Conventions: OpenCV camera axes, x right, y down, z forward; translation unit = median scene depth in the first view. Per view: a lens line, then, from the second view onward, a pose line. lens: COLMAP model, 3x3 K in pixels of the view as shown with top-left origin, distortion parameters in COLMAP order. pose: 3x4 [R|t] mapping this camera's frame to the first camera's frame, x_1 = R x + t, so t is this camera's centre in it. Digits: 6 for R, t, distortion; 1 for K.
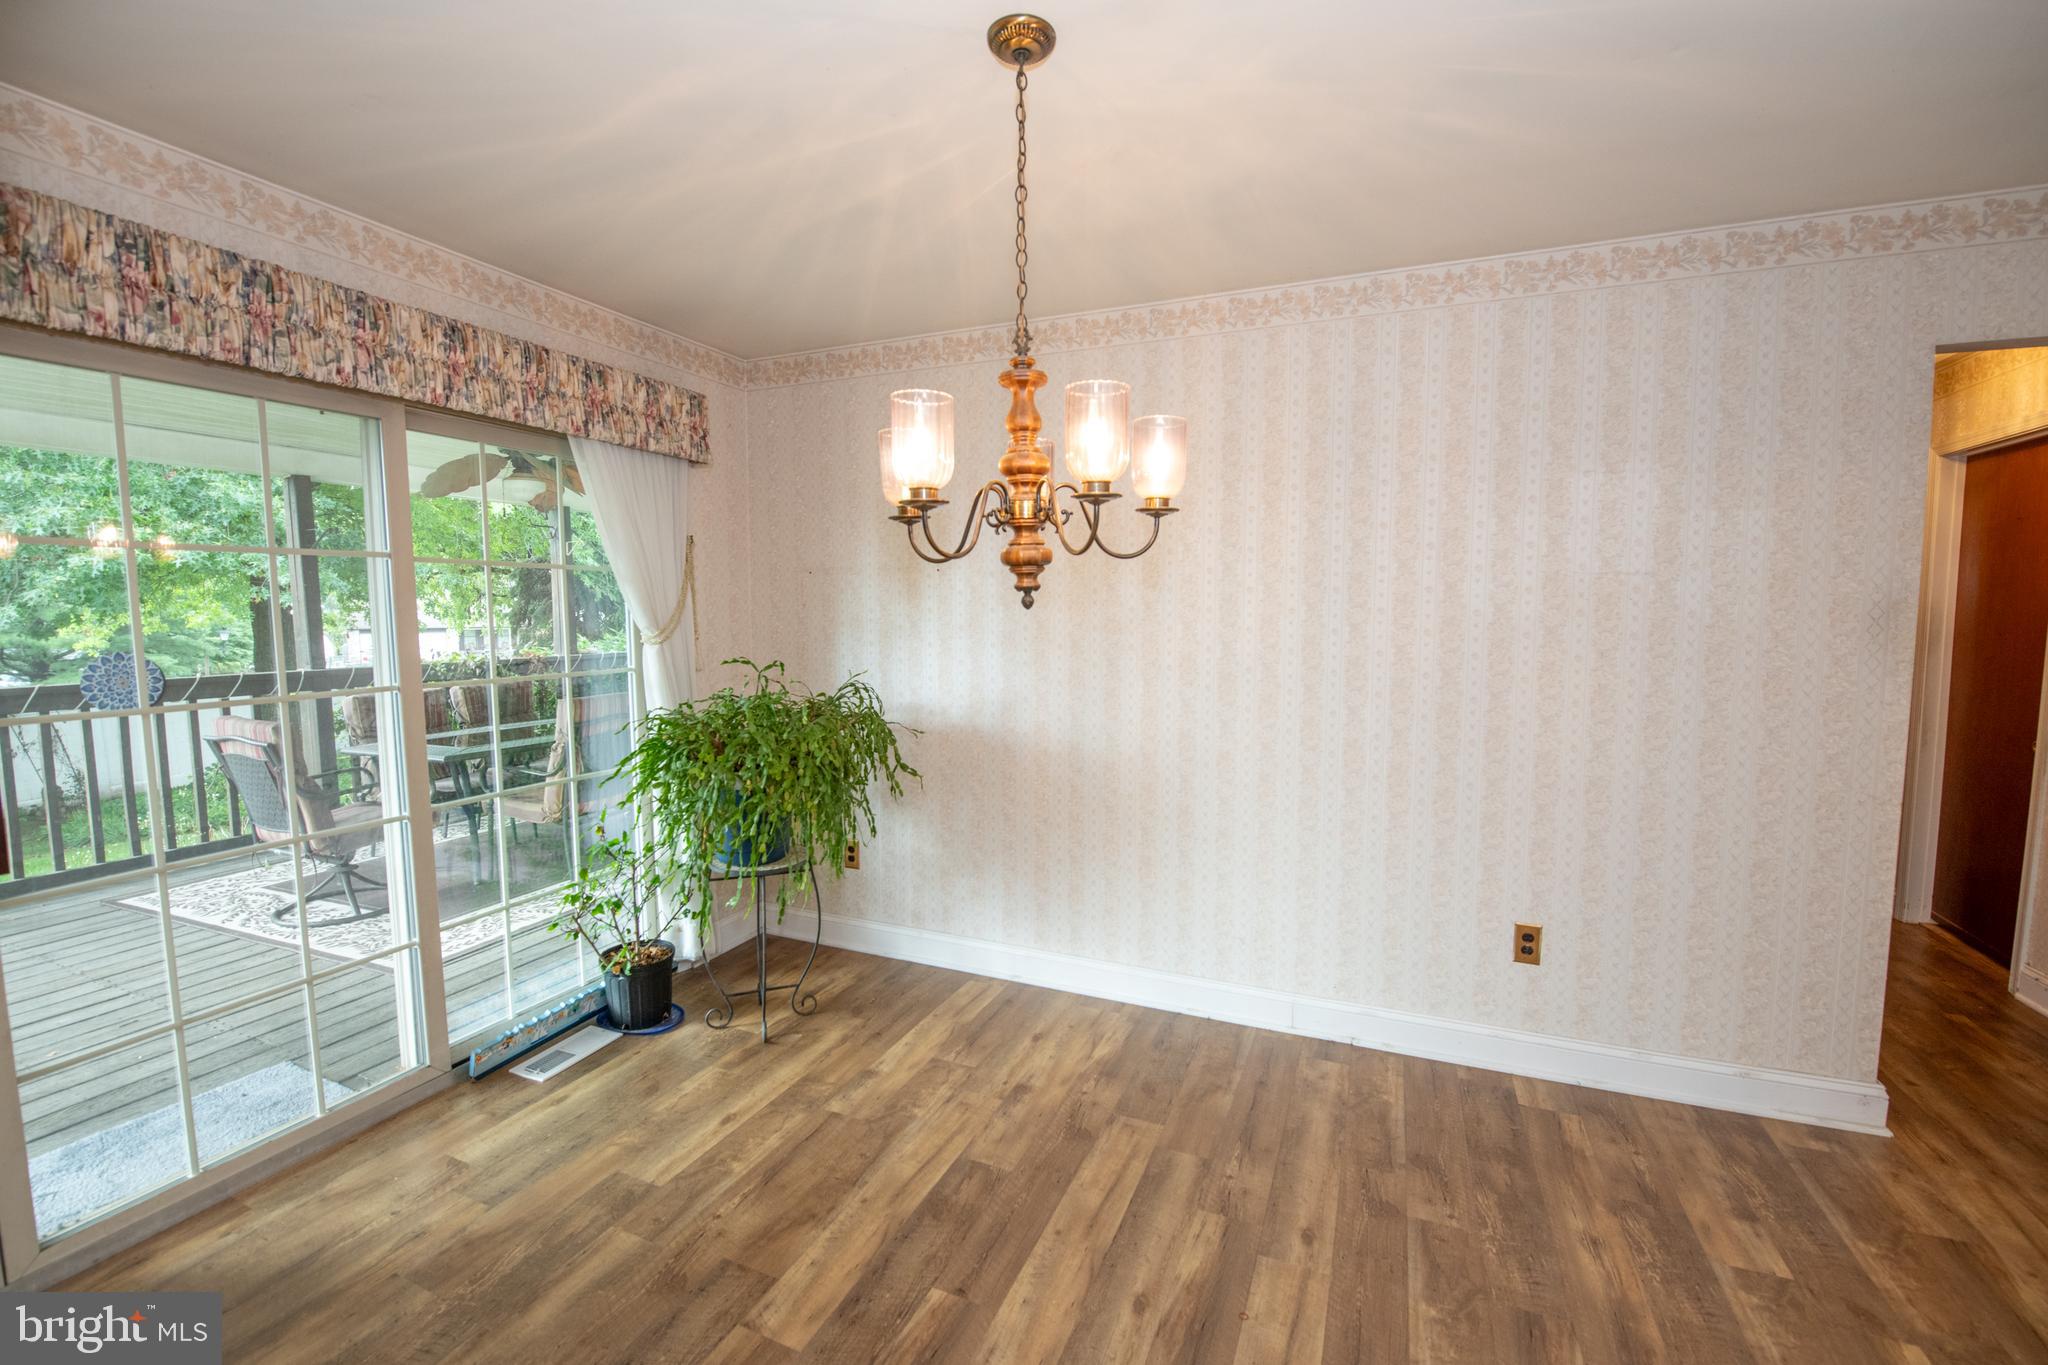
lens RADIAL K [[858.2, 0, 1042.1], [0, 858.2, 676.0], [0, 0, 1]] dist [-0.022844, -0.000889]
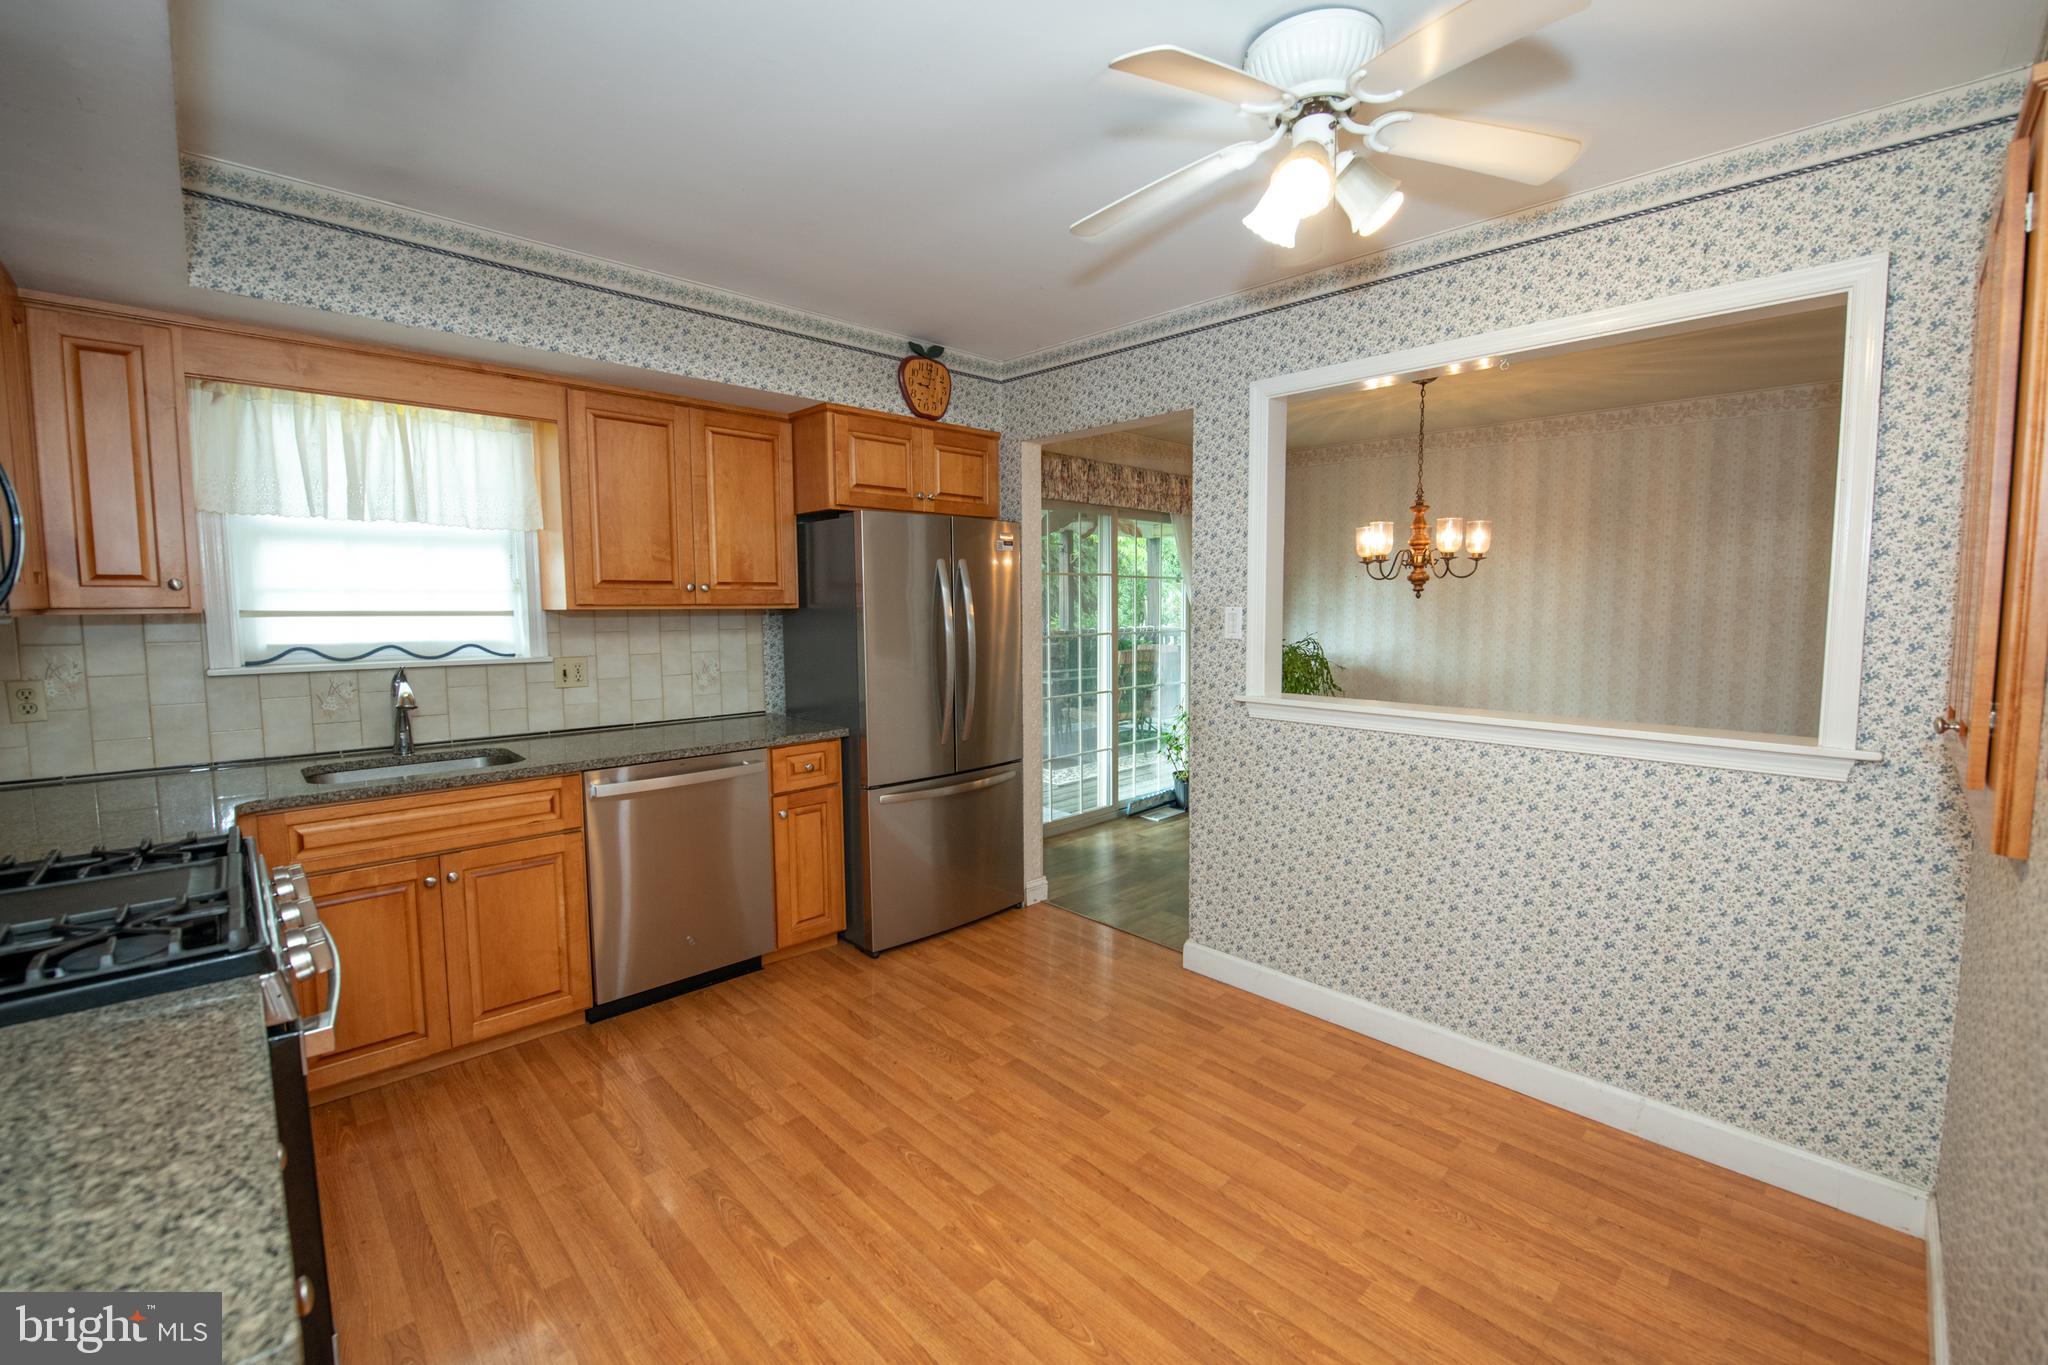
lens RADIAL K [[858.2, 0, 1042.1], [0, 858.2, 676.0], [0, 0, 1]] dist [-0.022844, -0.000889]
pose [[0.919473, 0.034842, -0.391605, -0.027221], [-0.031440, 0.999392, 0.015099, 0.095001], [0.391893, -0.001571, 0.920009, -1.123311]]
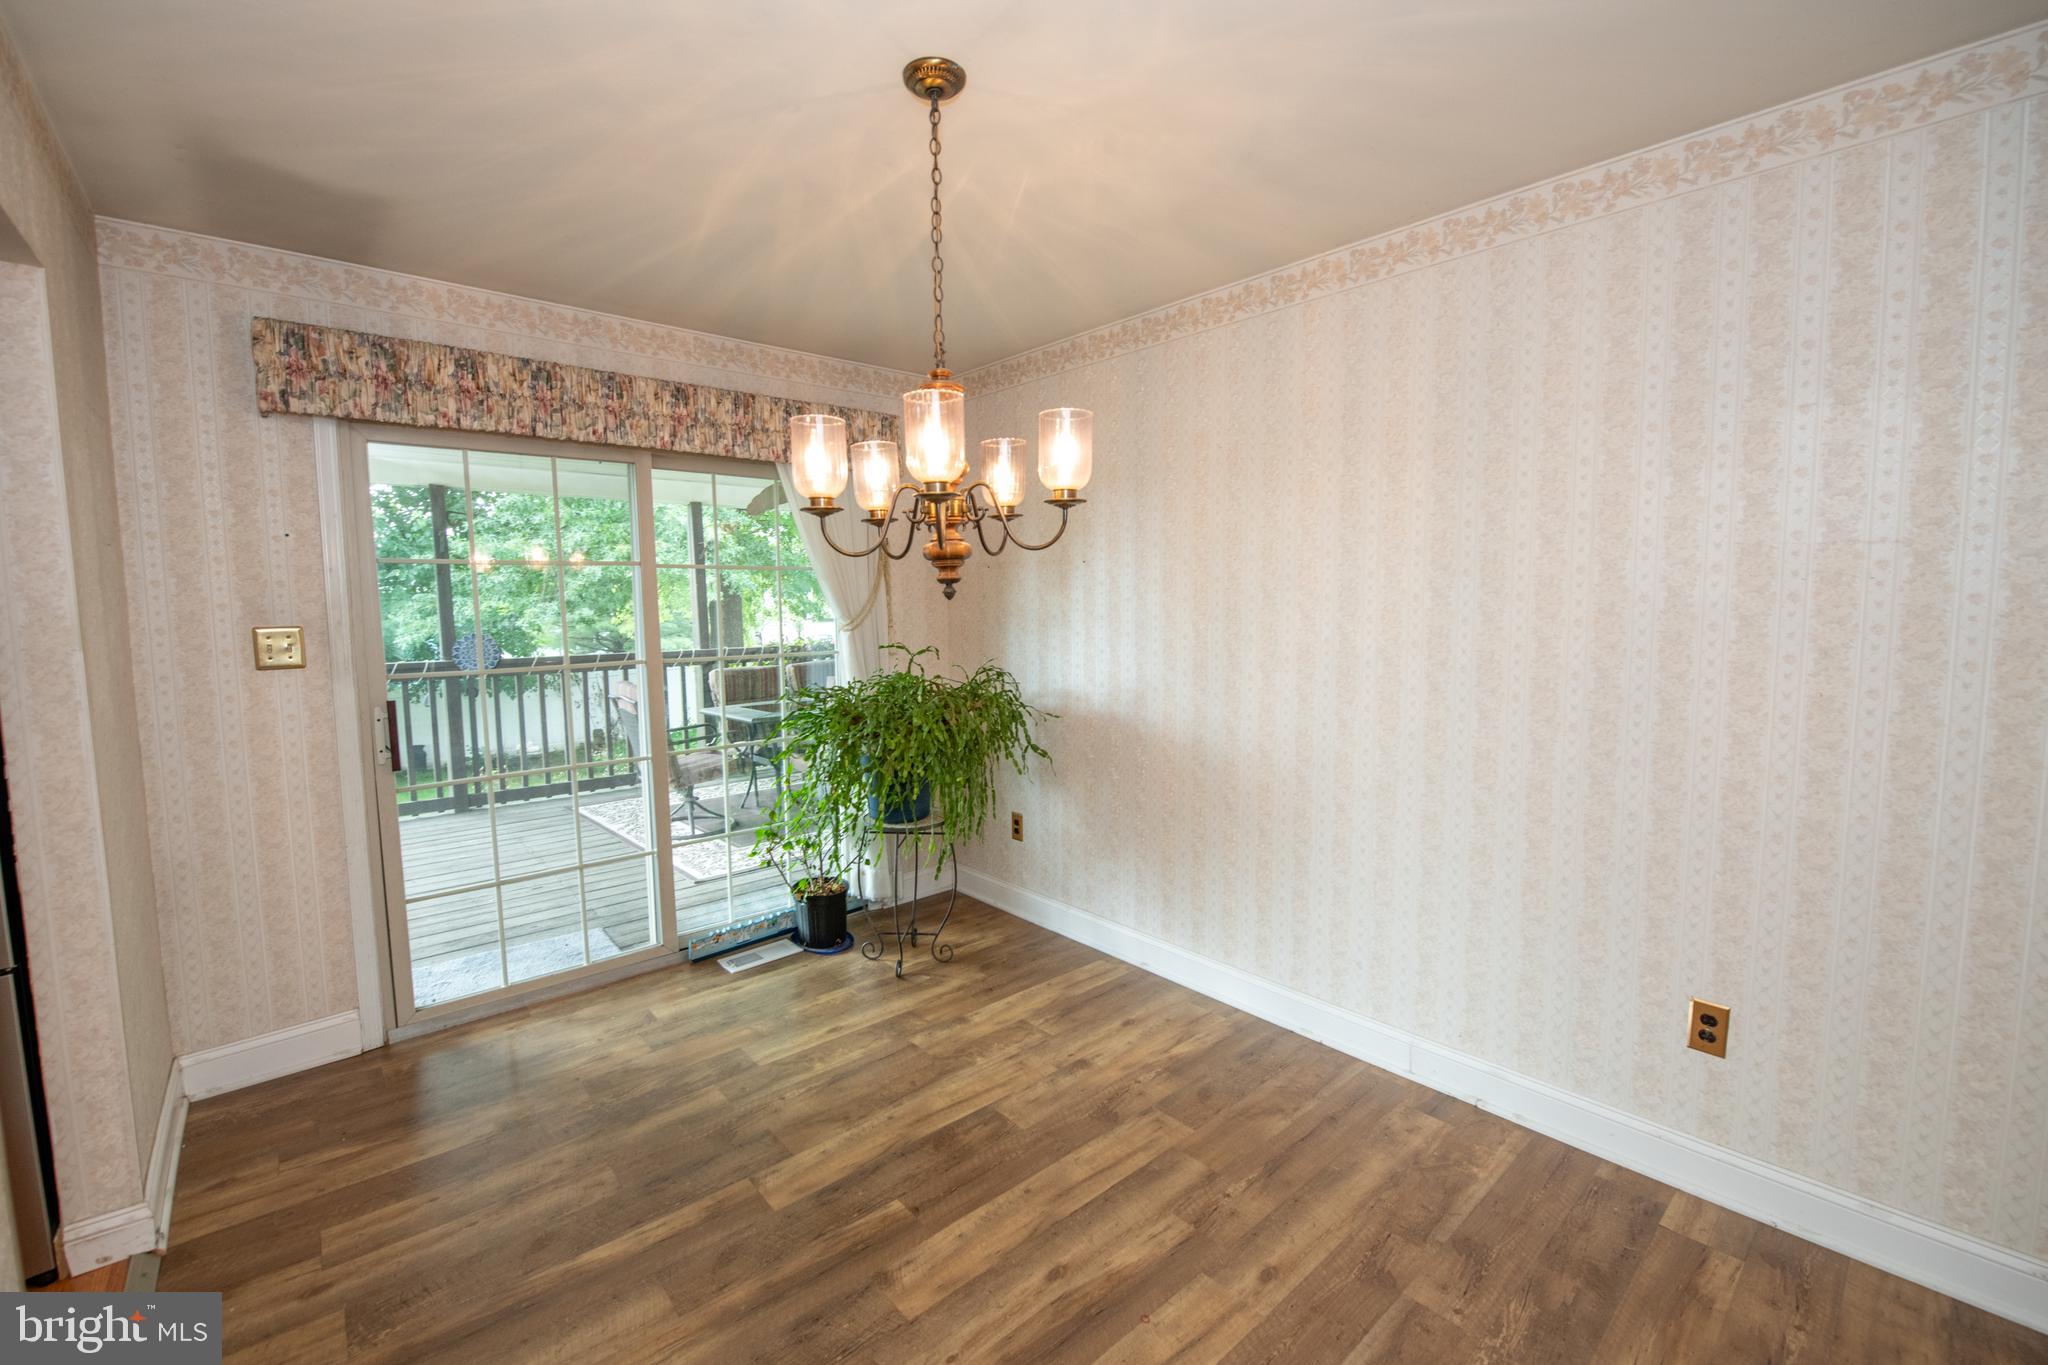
lens RADIAL K [[857.9, 0, 1001.3], [0, 857.9, 676.1], [0, 0, 1]] dist [-0.023606, -0.000922]
pose [[0.893551, 0.030309, -0.447938, 0.342420], [-0.025260, 0.999532, 0.017244, -0.000716], [0.448251, -0.004093, 0.893898, 0.034860]]
